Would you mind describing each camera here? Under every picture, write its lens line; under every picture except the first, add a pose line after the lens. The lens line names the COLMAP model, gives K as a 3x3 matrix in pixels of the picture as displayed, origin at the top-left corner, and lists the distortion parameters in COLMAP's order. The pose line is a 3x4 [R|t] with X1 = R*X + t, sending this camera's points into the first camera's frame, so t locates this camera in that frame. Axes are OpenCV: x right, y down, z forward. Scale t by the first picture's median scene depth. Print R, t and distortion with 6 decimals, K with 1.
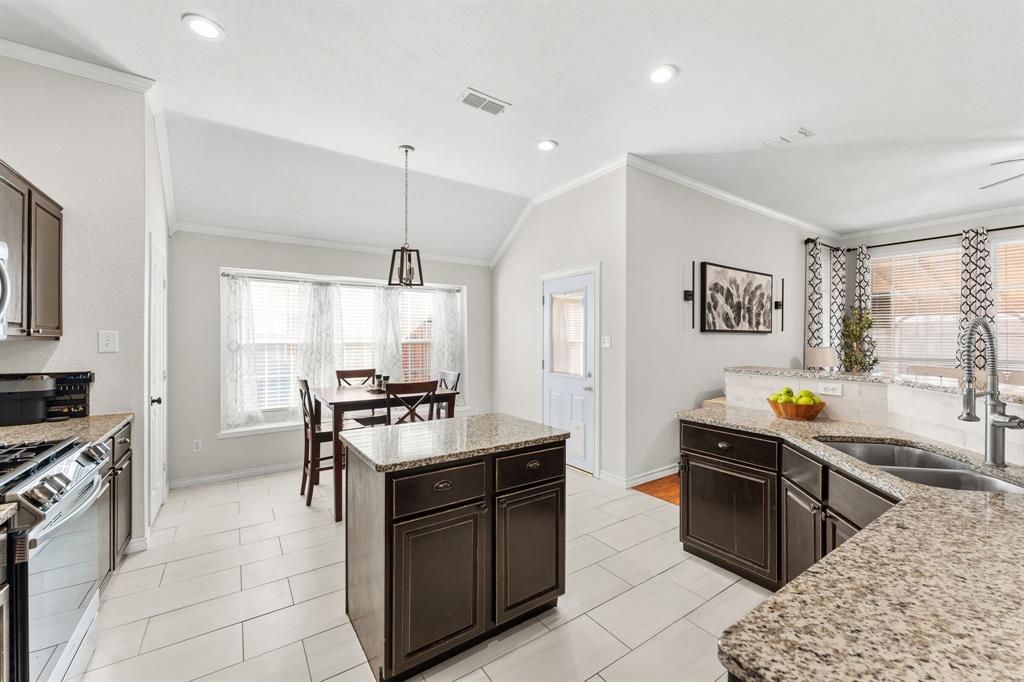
lens RADIAL K [[409.9, 0, 513.9], [0, 409.9, 341.9], [0, 0, 1]] dist [-0.003170, 0.000166]
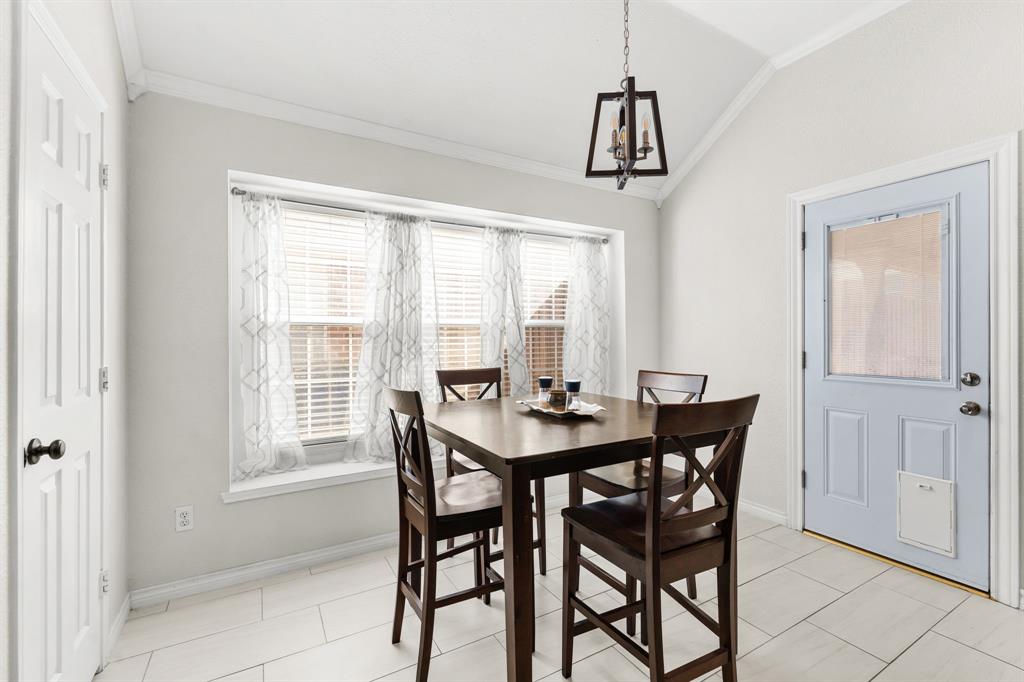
lens RADIAL K [[431.3, 0, 507.1], [0, 431.3, 341.4], [0, 0, 1]] dist [-0.000814, -0.001078]
pose [[0.996771, -0.005860, -0.080080, -0.283922], [0.005467, 0.999972, -0.005122, 0.033393], [0.080108, 0.004668, 0.996775, 0.427213]]
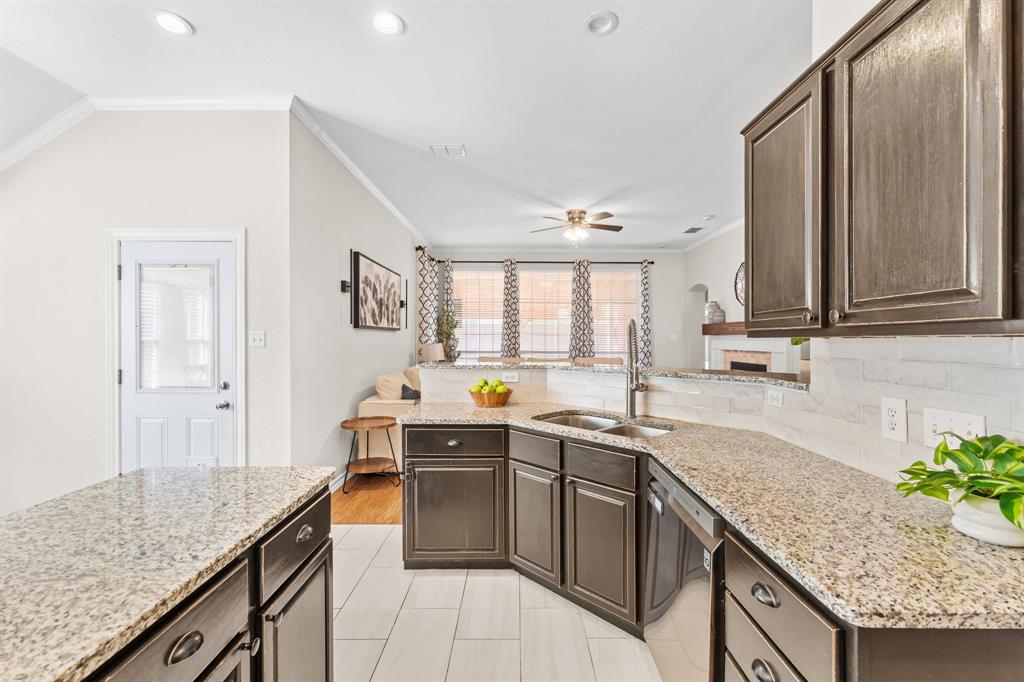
lens RADIAL K [[431.3, 0, 516.6], [0, 431.3, 342.1], [0, 0, 1]] dist [-0.000814, -0.001078]
pose [[0.564847, -0.009469, 0.825142, -0.131567], [0.006848, 0.999954, 0.006788, 0.003361], [-0.825167, 0.001816, 0.564885, 0.155359]]
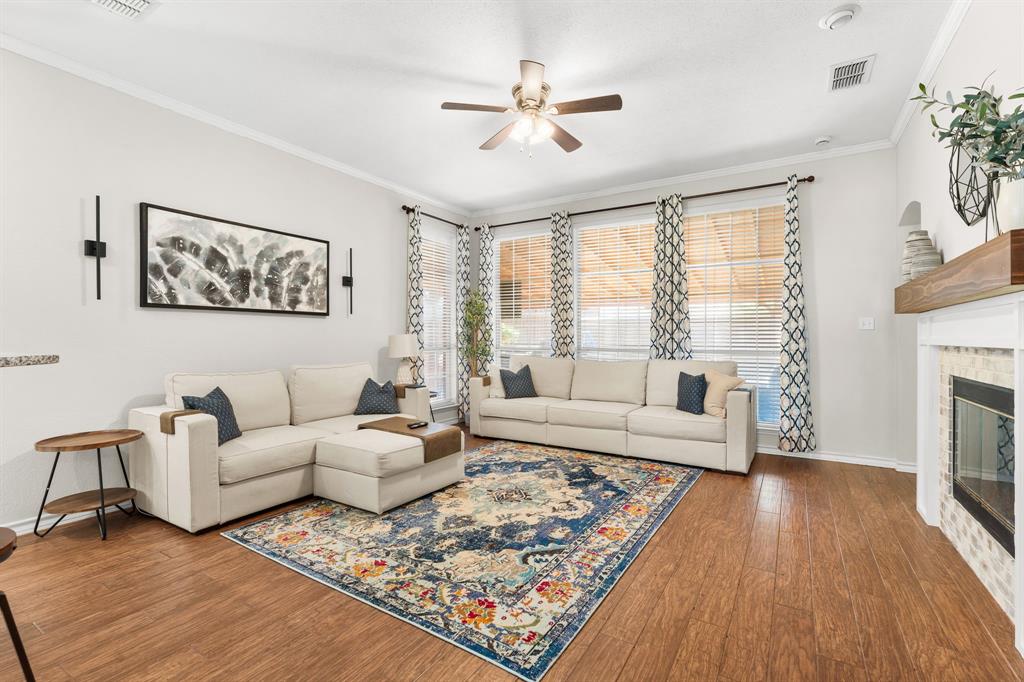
lens RADIAL K [[456.3, 0, 513.9], [0, 456.3, 341.9], [0, 0, 1]] dist [-0.000885, -0.000303]
pose [[0.915366, -0.003700, 0.402606, 0.707801], [0.004131, 0.999991, -0.000202, 0.036350], [-0.402602, 0.001848, 0.915373, 0.063938]]
